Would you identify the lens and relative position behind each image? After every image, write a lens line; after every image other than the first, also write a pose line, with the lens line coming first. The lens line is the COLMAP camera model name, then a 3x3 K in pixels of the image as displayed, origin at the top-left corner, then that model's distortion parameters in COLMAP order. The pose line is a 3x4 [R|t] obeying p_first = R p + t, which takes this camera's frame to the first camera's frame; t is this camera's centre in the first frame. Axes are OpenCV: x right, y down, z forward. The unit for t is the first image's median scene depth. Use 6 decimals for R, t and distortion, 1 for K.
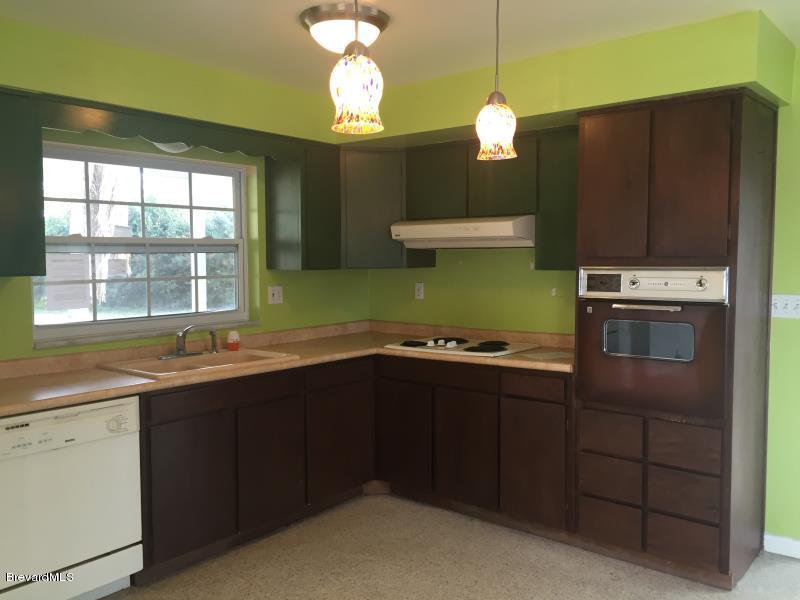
lens RADIAL K [[704.7, 0, 399.4], [0, 704.7, 283.3], [0, 0, 1]] dist [0.000869, -0.002472]
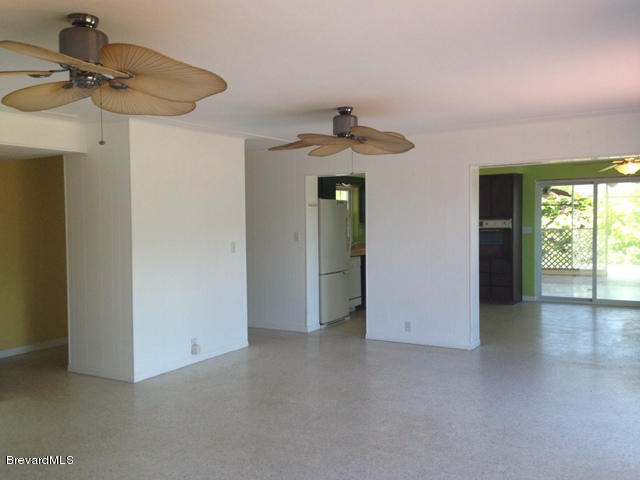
lens RADIAL K [[616.8, 0, 320.0], [0, 616.8, 240.0], [0, 0, 1]] dist [0.109063, -0.017458]
pose [[0.986418, -0.015052, 0.163563, -1.064960], [0.017286, 0.999776, -0.012243, 0.109354], [-0.163342, 0.014904, 0.986457, -2.072656]]
